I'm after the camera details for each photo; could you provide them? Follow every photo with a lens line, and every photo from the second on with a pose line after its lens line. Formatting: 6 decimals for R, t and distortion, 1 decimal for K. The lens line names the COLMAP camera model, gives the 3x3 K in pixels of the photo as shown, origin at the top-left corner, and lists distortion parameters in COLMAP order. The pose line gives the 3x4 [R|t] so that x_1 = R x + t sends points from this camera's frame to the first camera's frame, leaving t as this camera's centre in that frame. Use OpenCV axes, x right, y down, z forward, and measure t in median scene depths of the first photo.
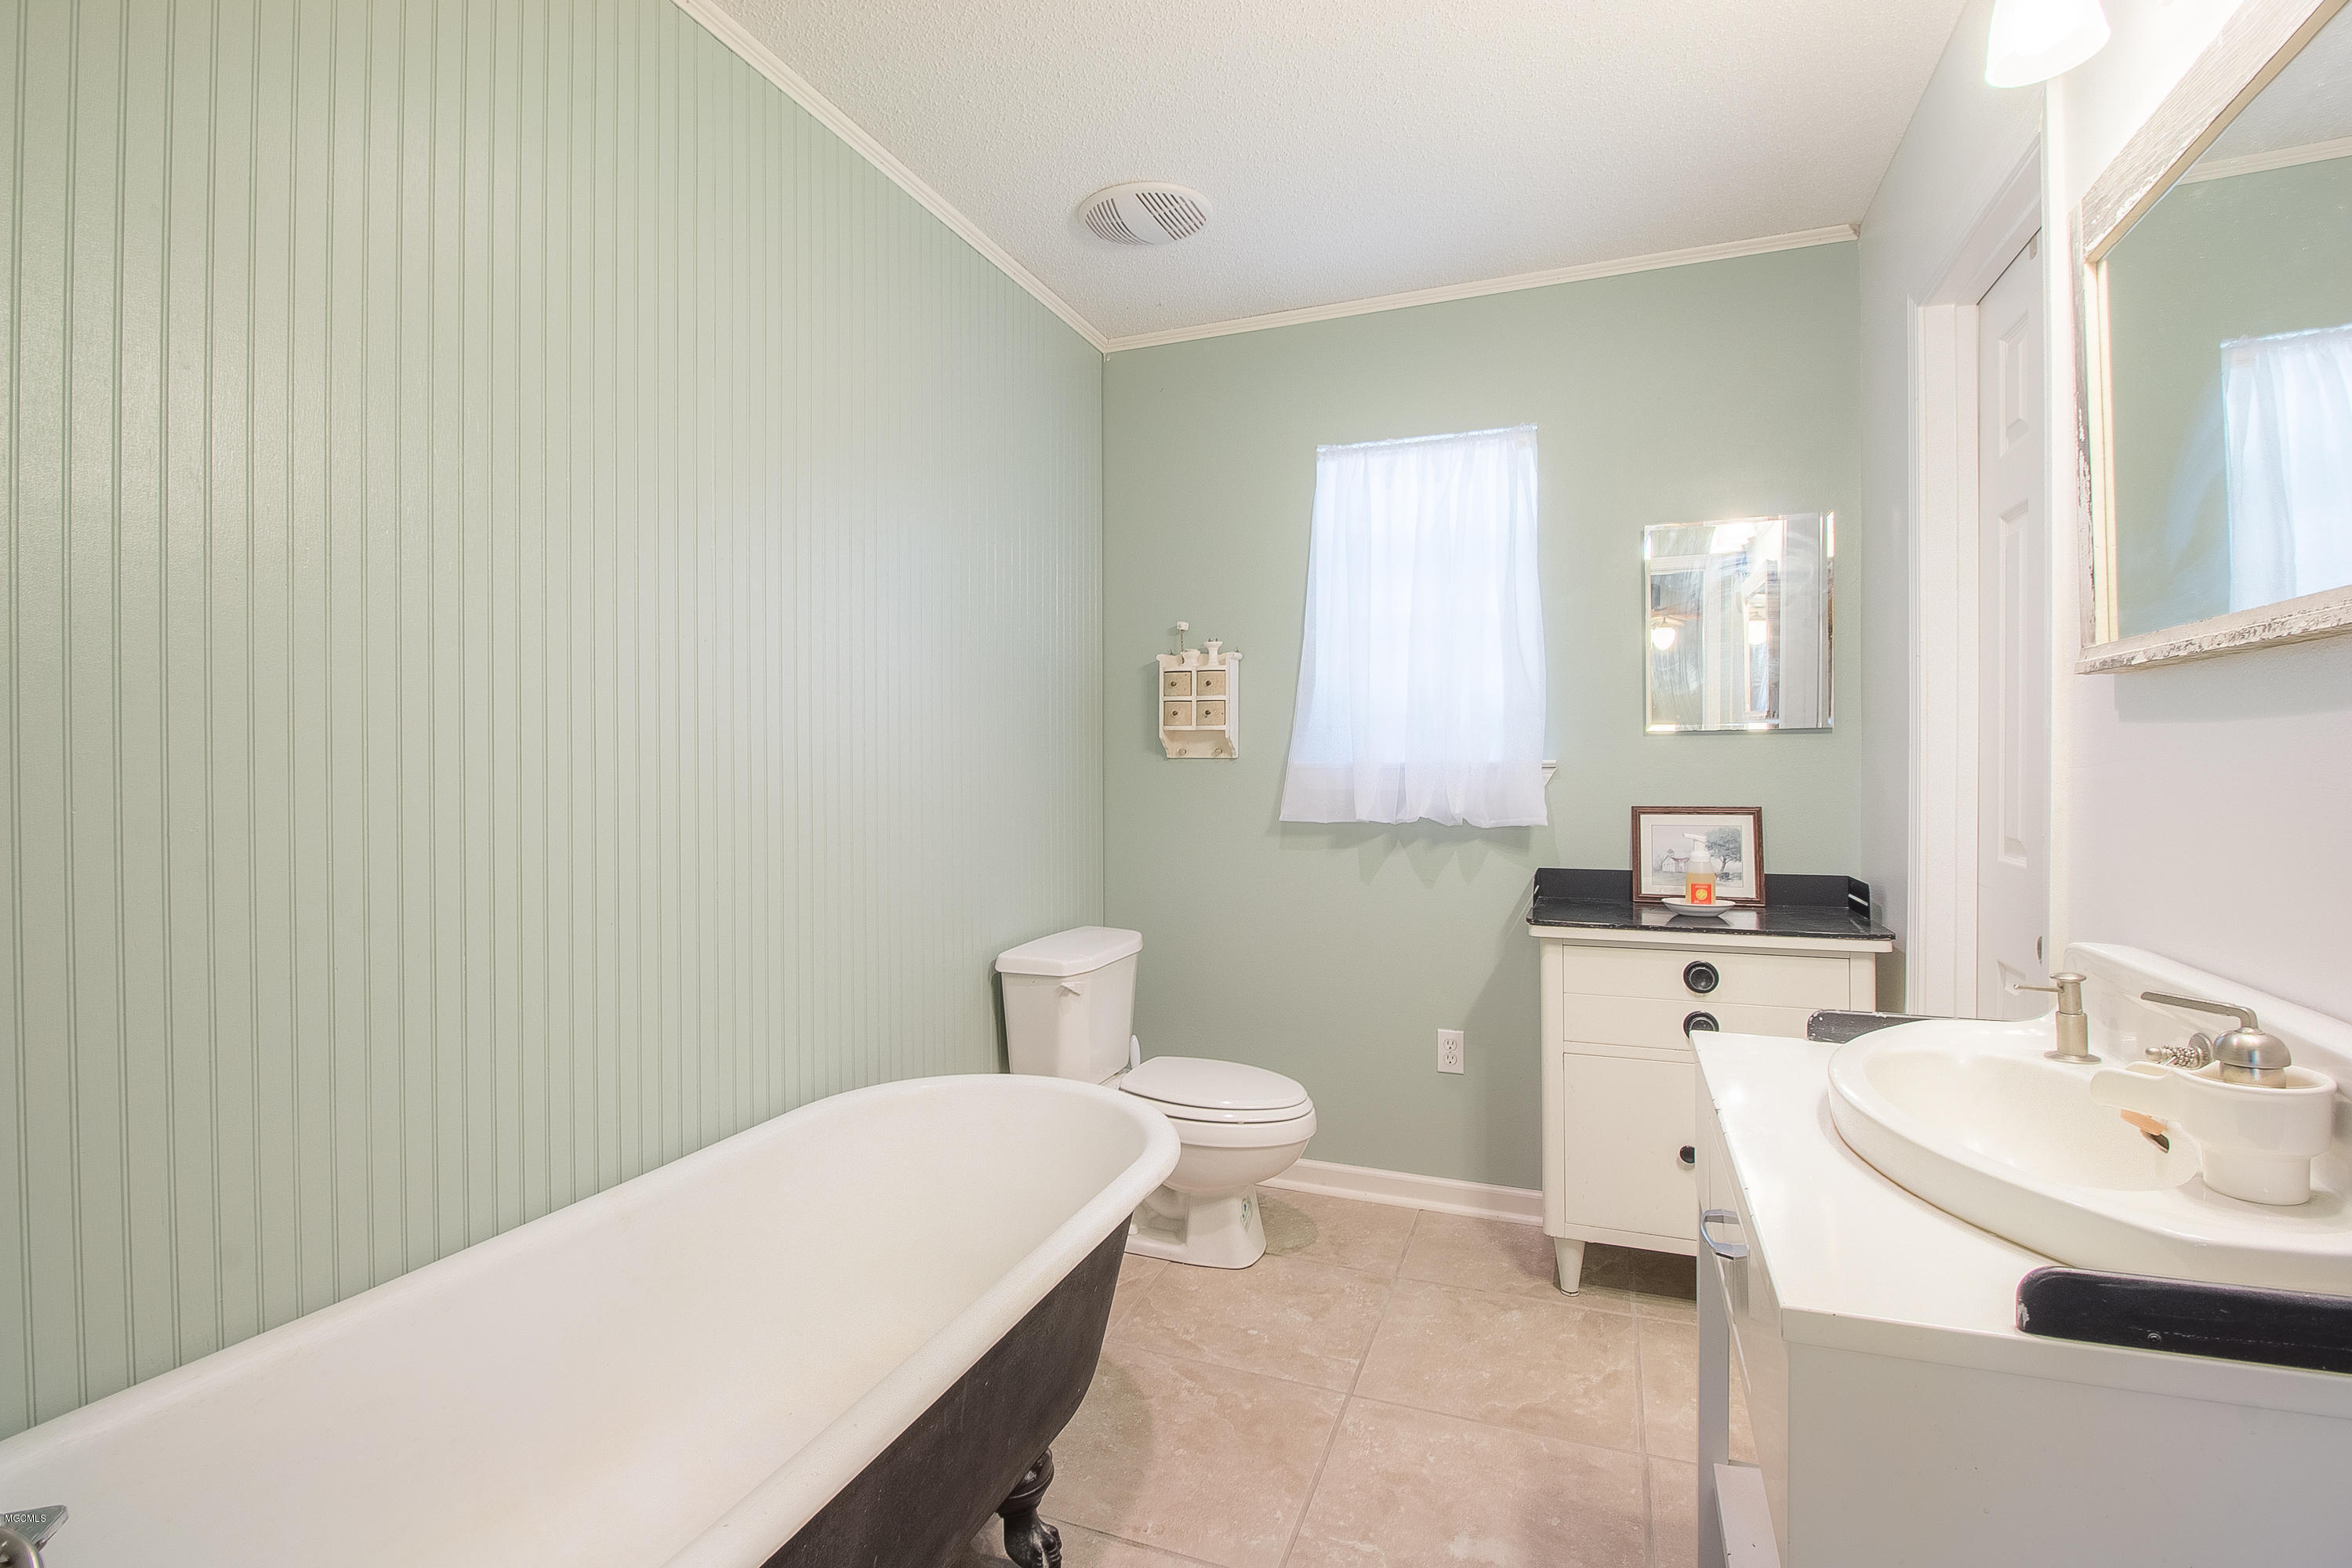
lens RADIAL K [[1089.3, 0, 1161.6], [0, 1089.3, 775.7], [0, 0, 1]] dist [-0.004481, -0.009060]
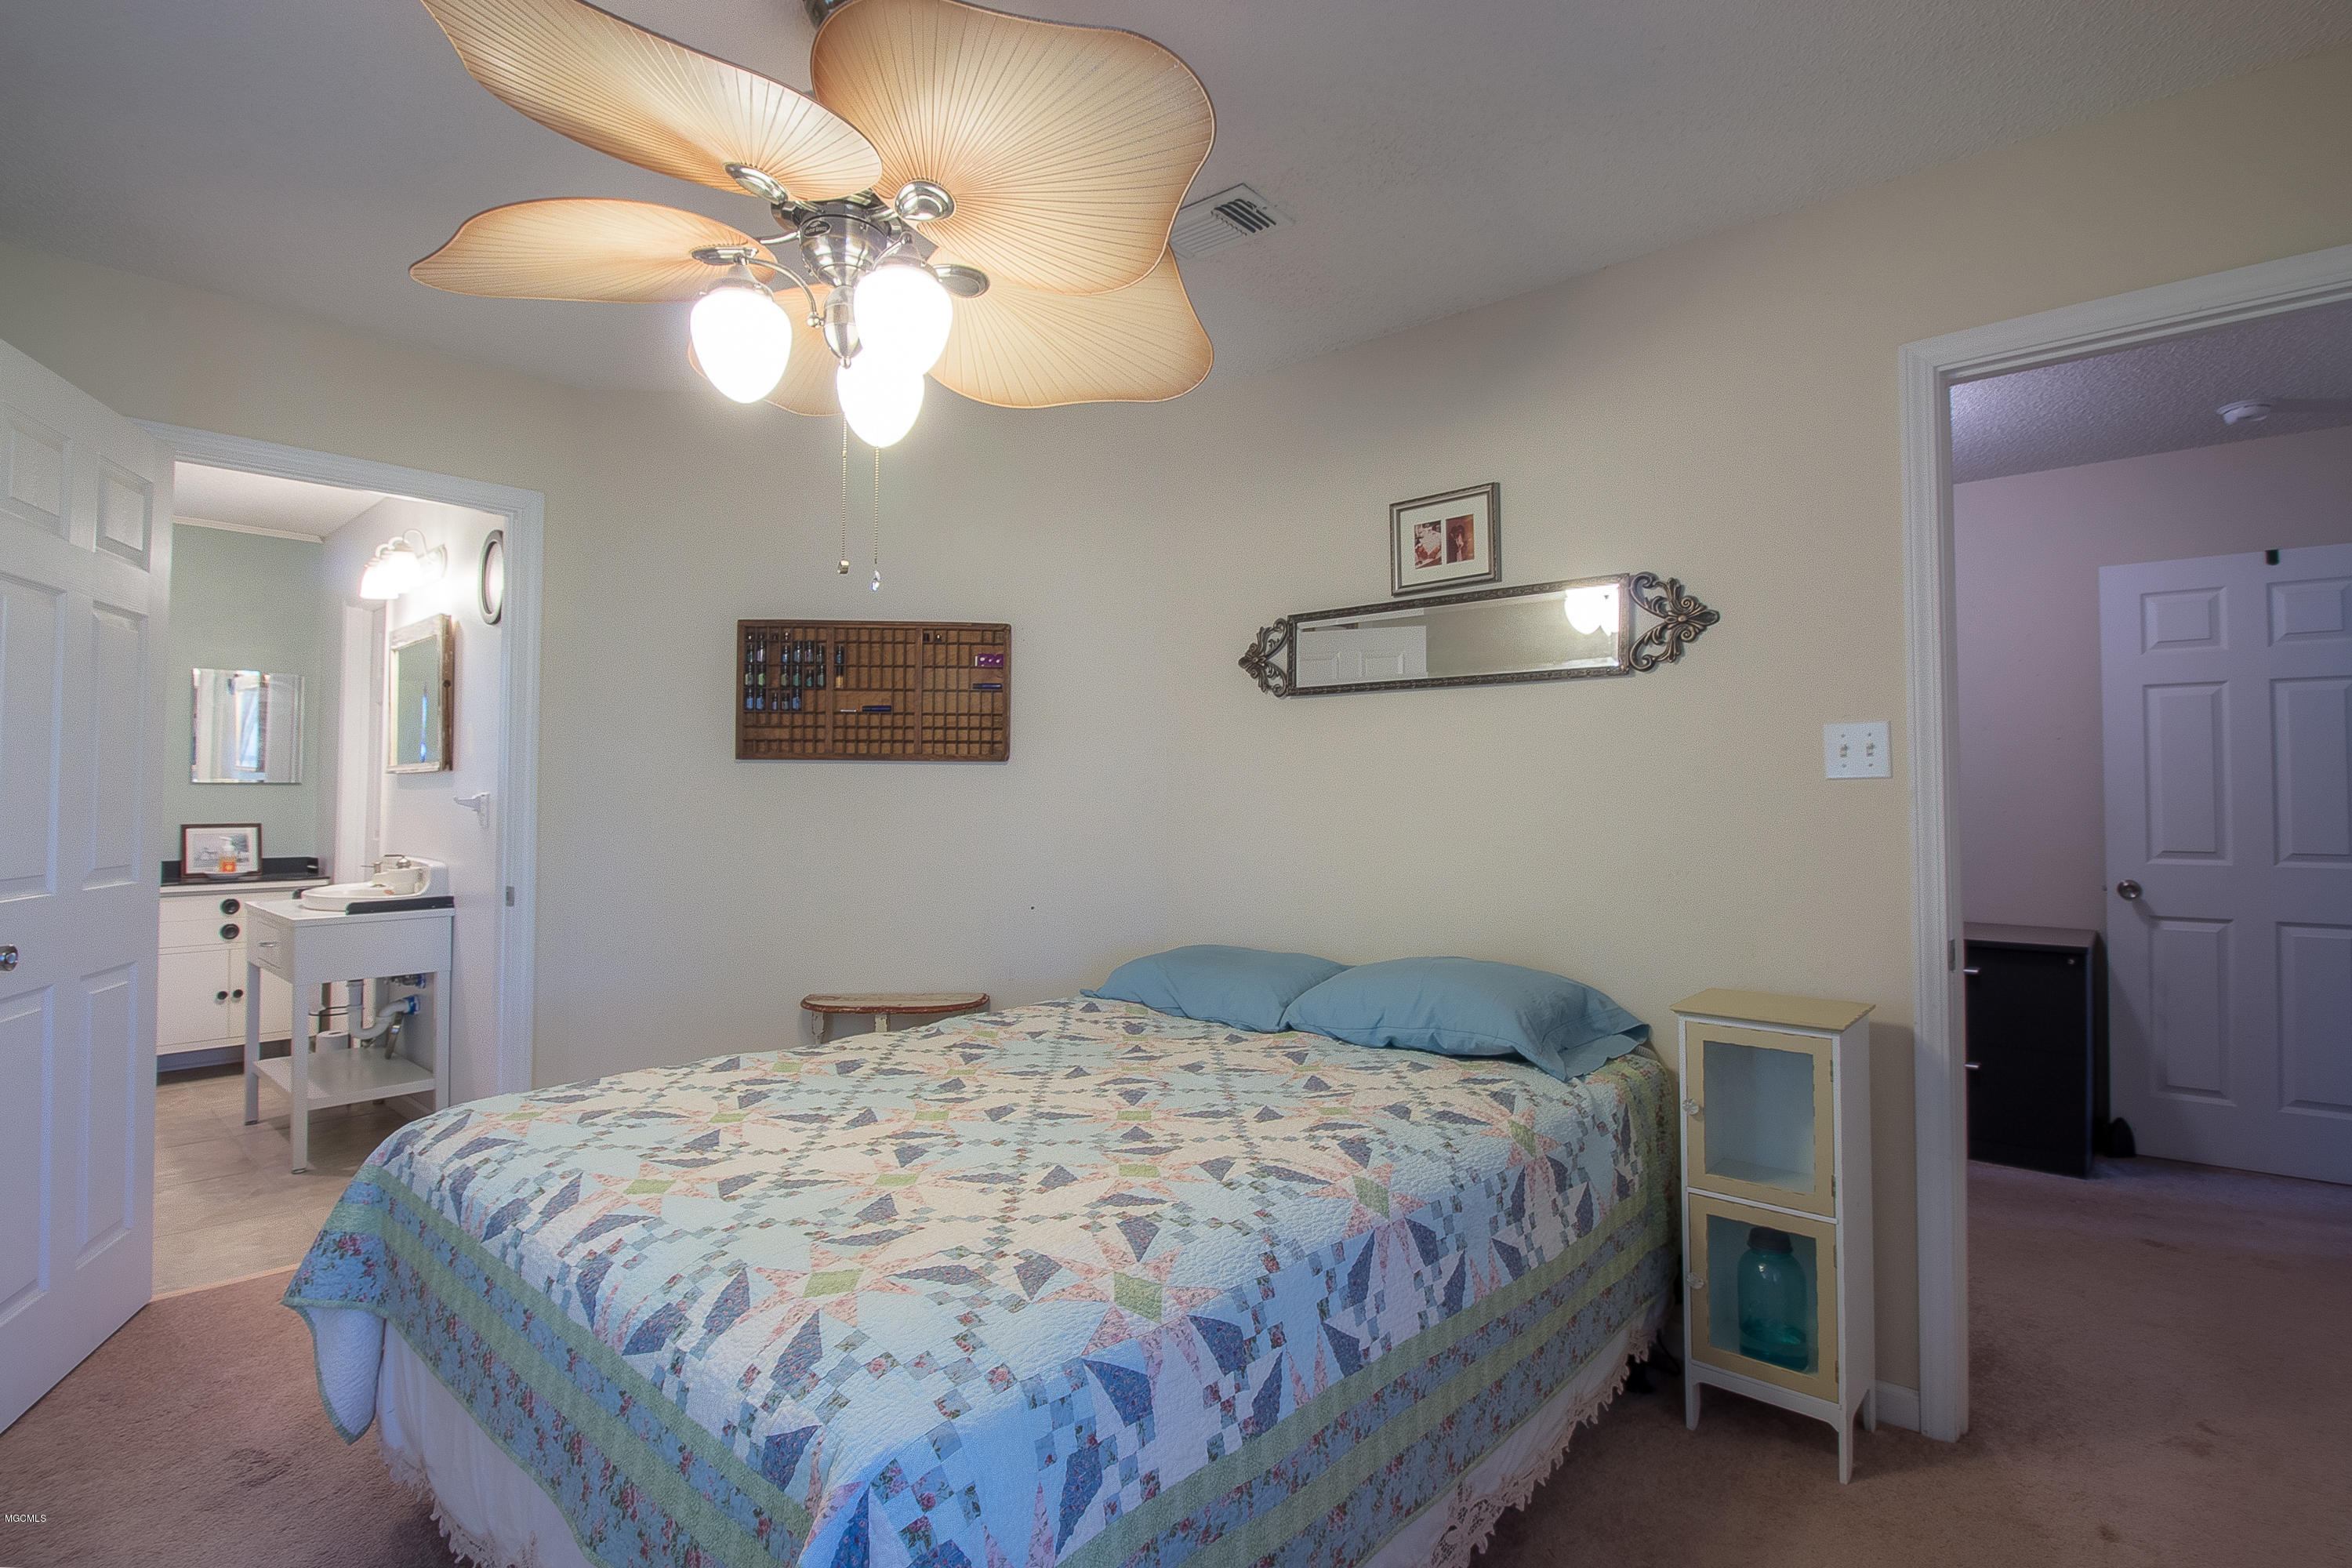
lens RADIAL K [[1089.3, 0, 1164.1], [0, 1089.3, 782.2], [0, 0, 1]] dist [-0.004481, -0.009060]
pose [[0.330170, 0.025310, 0.943582, -0.734336], [0.002571, 0.999613, -0.027713, 0.013353], [-0.943918, 0.011576, 0.329977, -1.151513]]
